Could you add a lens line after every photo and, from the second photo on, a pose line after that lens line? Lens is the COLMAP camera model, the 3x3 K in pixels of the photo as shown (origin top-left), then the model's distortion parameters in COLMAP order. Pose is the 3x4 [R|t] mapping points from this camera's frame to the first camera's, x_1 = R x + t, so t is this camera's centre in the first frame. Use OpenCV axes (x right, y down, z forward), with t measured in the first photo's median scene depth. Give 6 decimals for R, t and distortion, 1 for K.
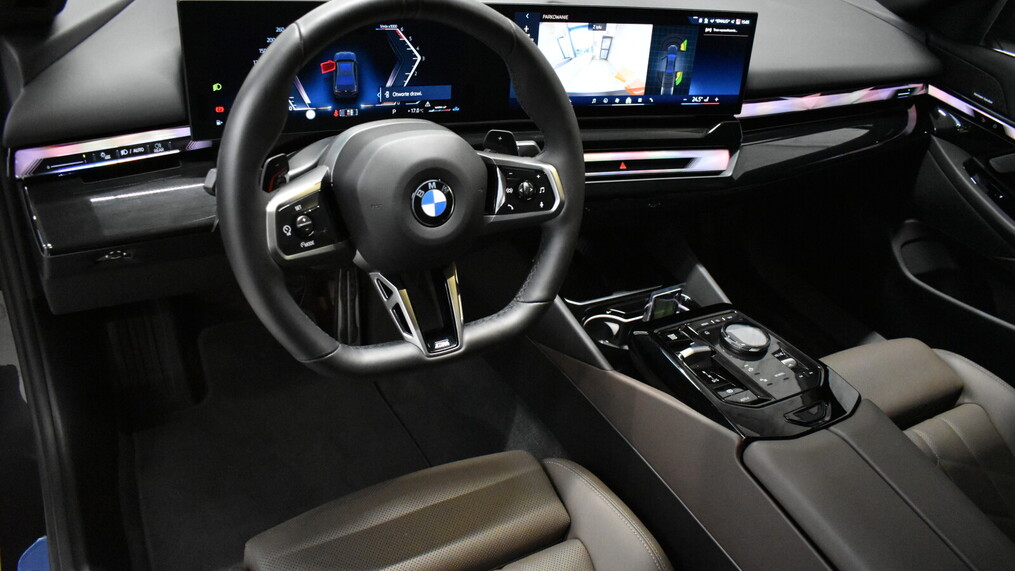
lens RADIAL K [[787.3, 0, 507.9], [0, 787.3, 283.9], [0, 0, 1]] dist [-0.023027, 0.021012]
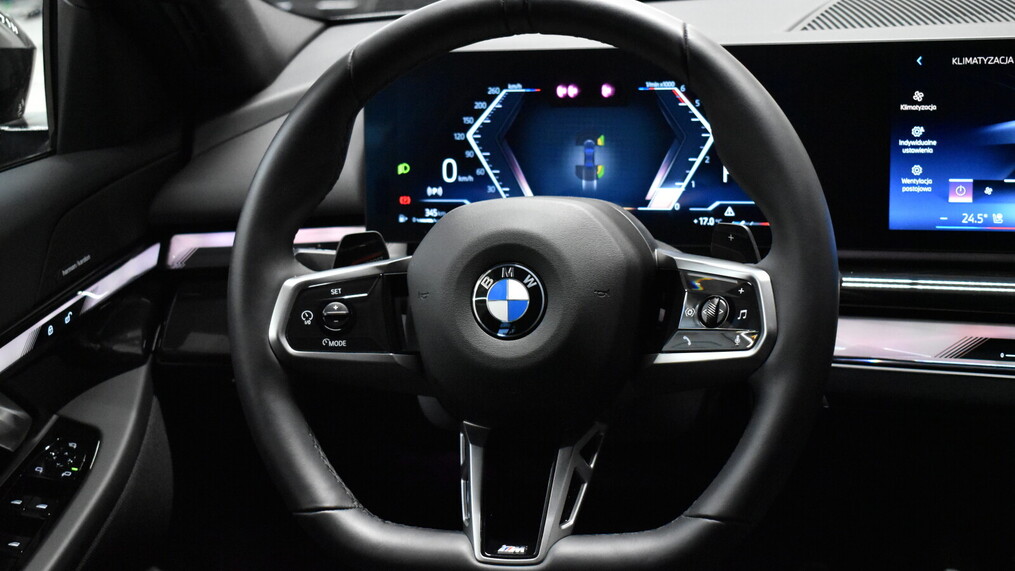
lens RADIAL K [[1566.0, 0, 504.3], [0, 1566.0, 284.5], [0, 0, 1]] dist [-0.026722, 0.000000]
pose [[0.693542, 0.004625, -0.720401, 0.654477], [-0.249934, 0.939416, -0.234584, 0.145226], [0.675672, 0.342747, 0.652681, 0.150822]]
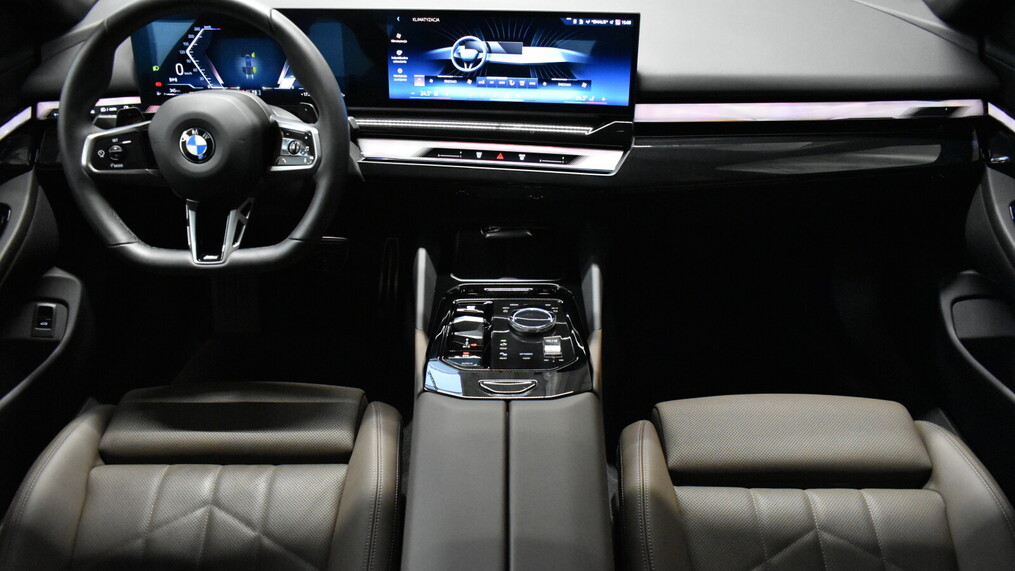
lens RADIAL K [[787.3, 0, 509.4], [0, 787.3, 281.5], [0, 0, 1]] dist [-0.023027, 0.021012]
pose [[0.850744, 0.133367, -0.508378, 0.881031], [-0.173126, 0.984397, -0.031473, 0.062357], [0.496248, 0.114789, 0.860559, 0.113033]]
